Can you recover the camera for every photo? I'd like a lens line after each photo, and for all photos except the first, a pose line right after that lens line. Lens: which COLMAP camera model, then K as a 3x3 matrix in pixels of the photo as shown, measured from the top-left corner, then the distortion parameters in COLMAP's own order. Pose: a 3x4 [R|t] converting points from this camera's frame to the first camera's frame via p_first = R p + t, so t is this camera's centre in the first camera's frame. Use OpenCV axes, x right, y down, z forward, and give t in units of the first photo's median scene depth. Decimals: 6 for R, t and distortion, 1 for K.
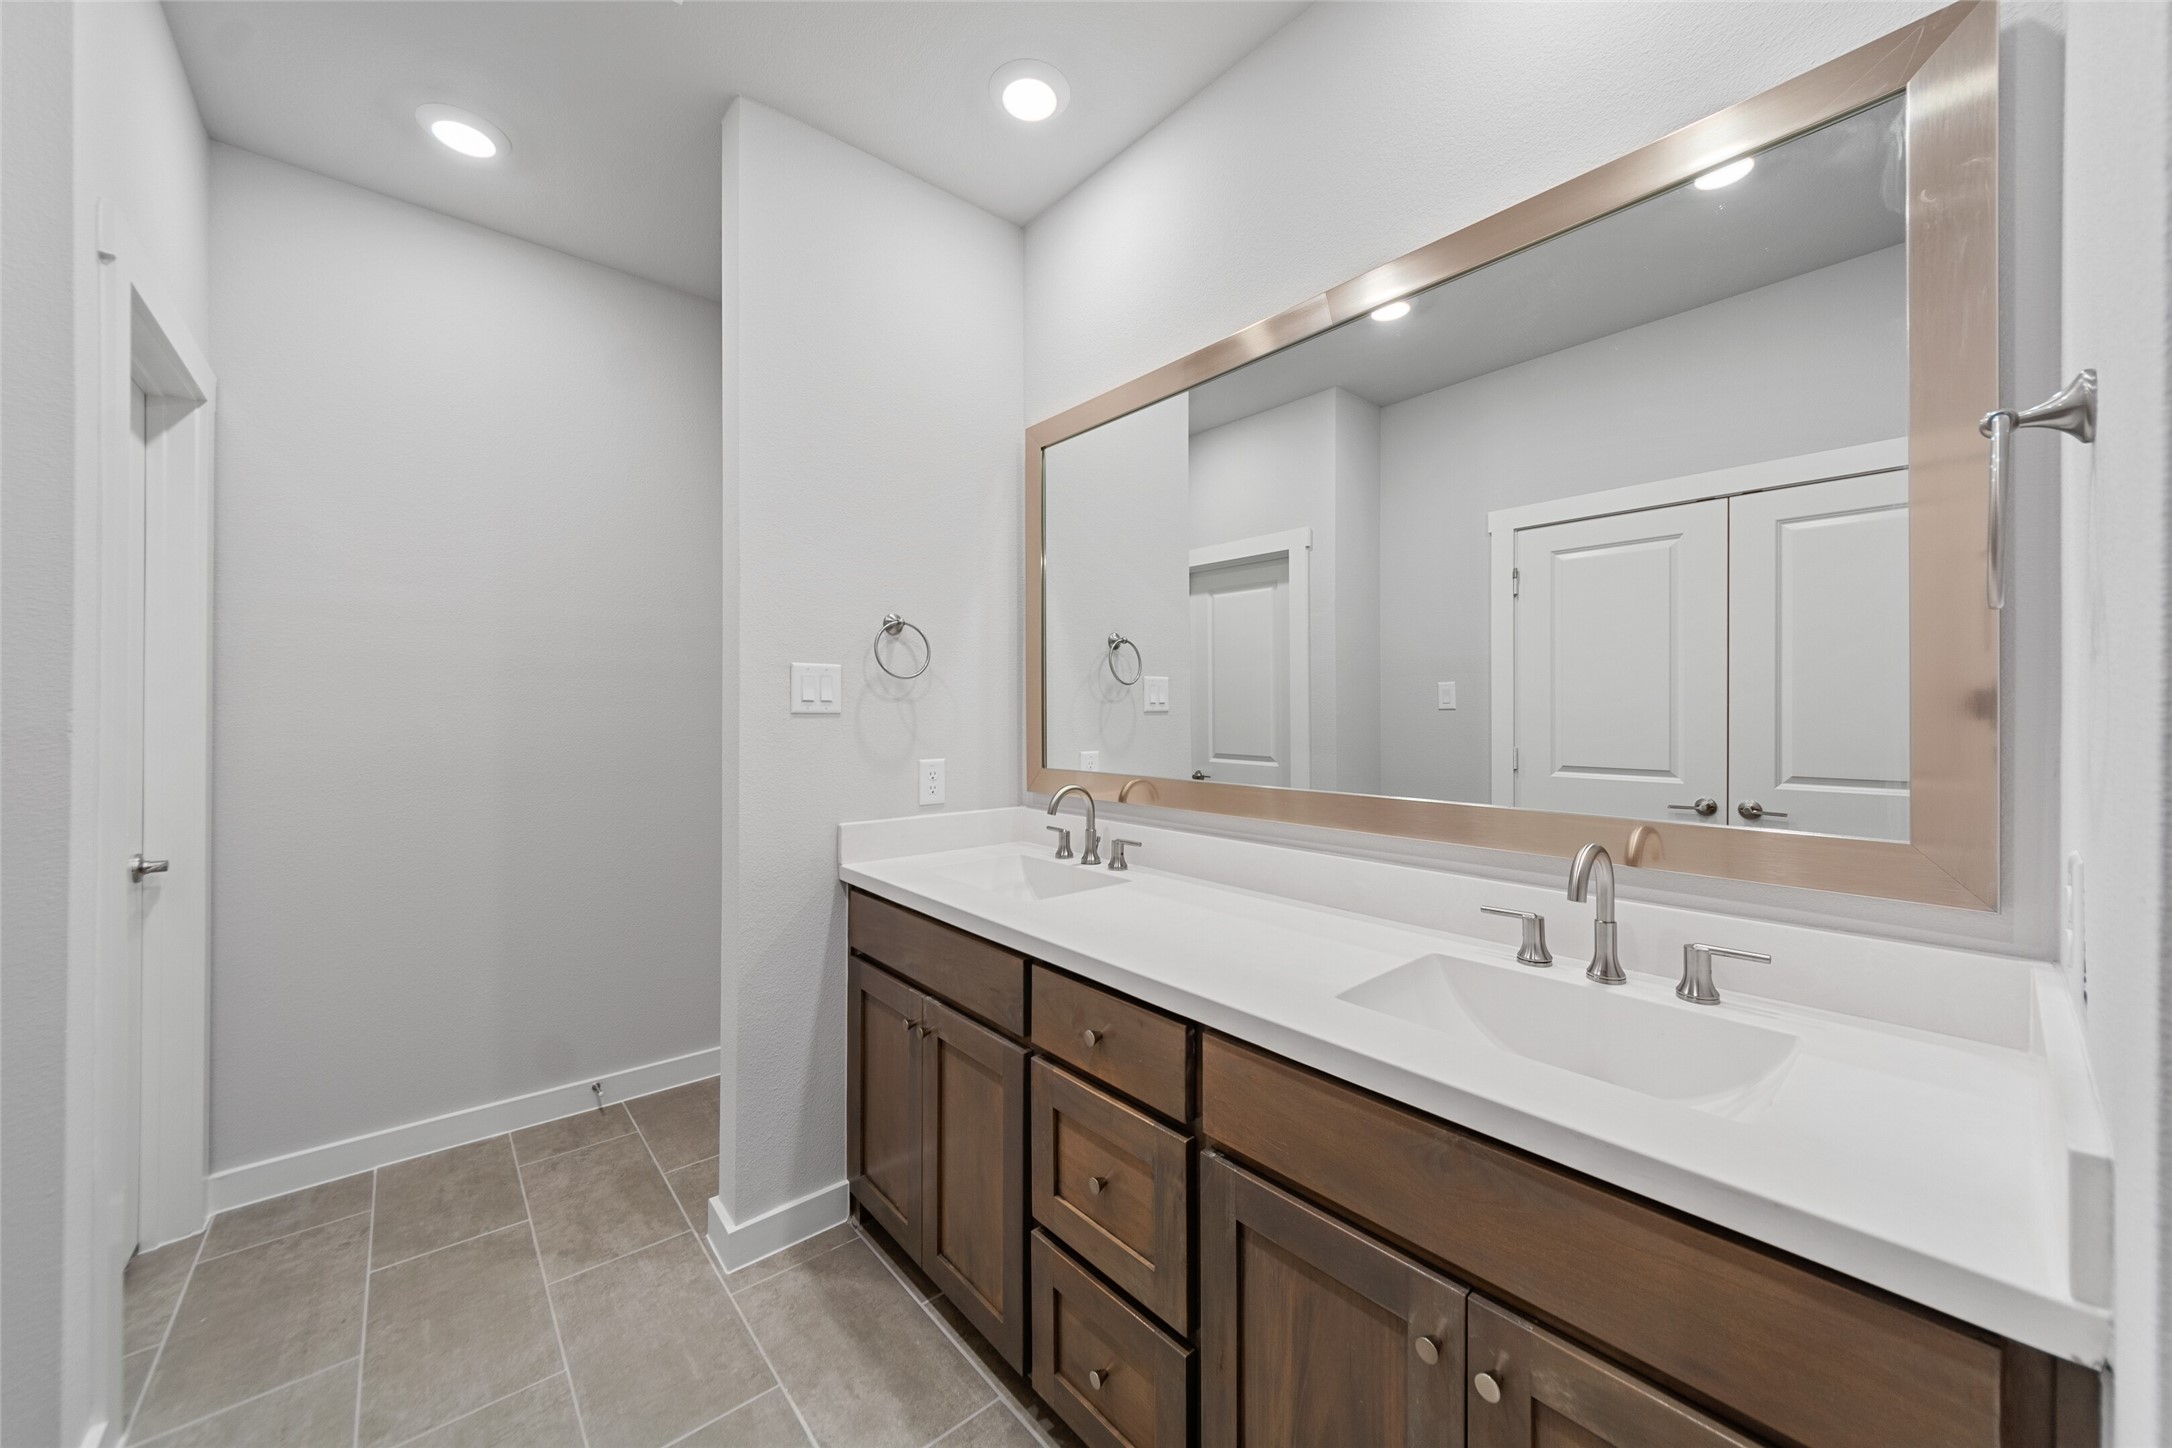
lens RADIAL K [[793.4, 0, 1074.3], [0, 793.4, 707.9], [0, 0, 1]] dist [-0.013749, 0.002932]
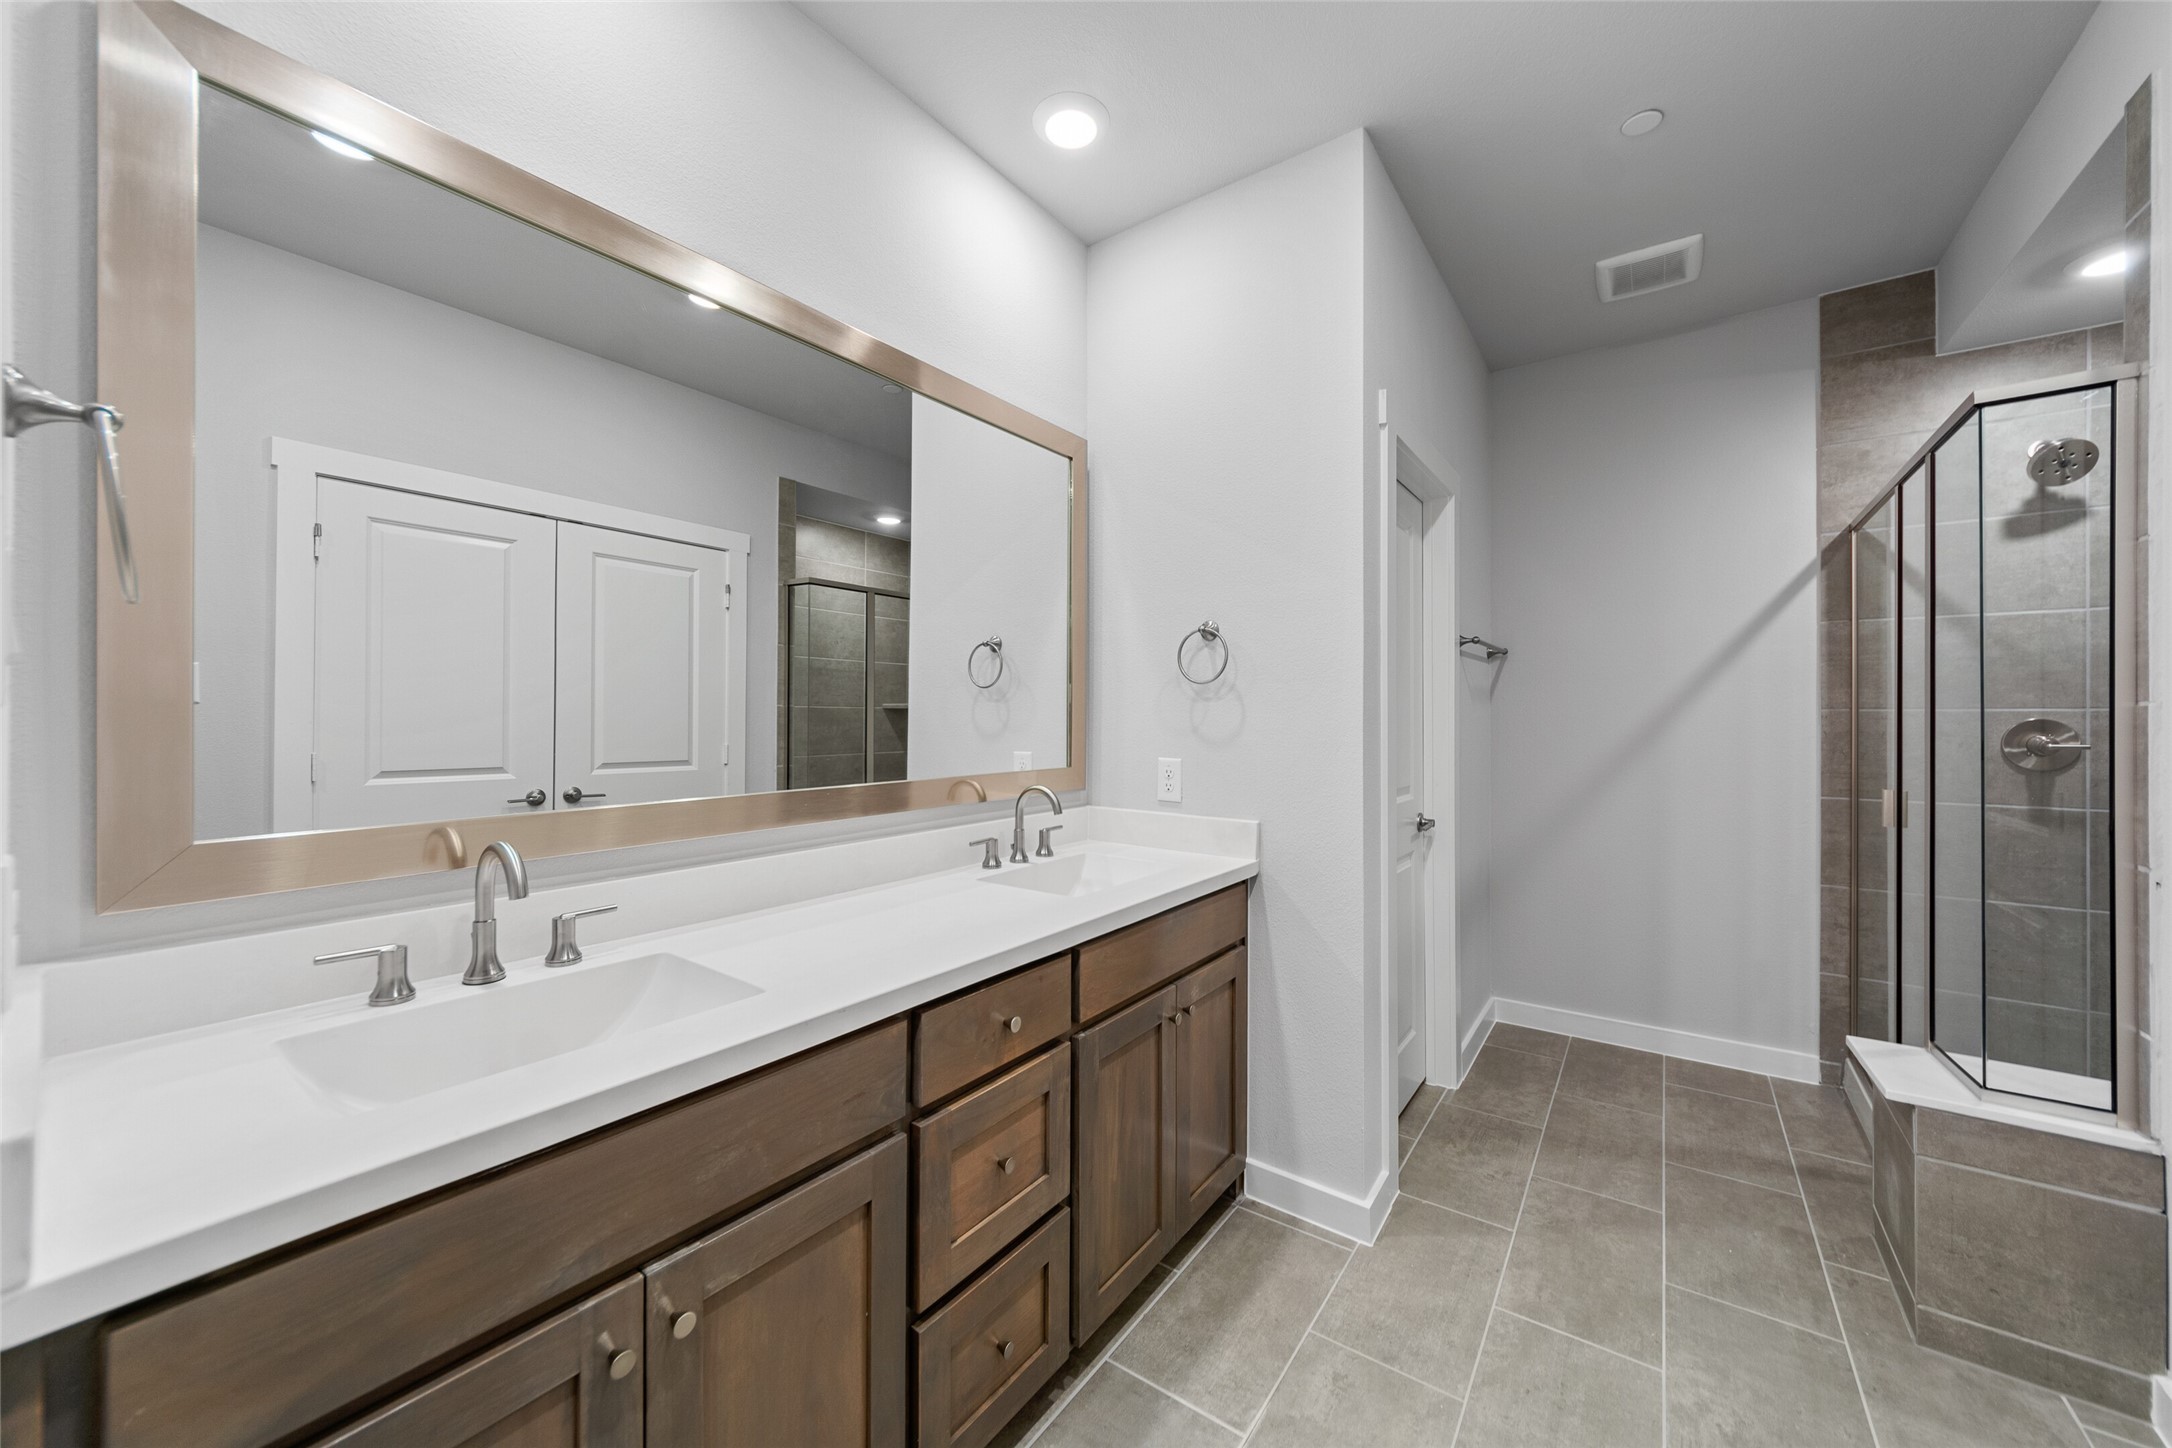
lens RADIAL K [[773.2, 0, 1085.4], [0, 773.2, 714.3], [0, 0, 1]] dist [-0.001191, -0.004368]
pose [[-0.235822, 0.000576, 0.971796, -0.919495], [-0.012698, 0.999913, -0.003675, 0.007129], [-0.971713, -0.013207, -0.235794, 1.063953]]
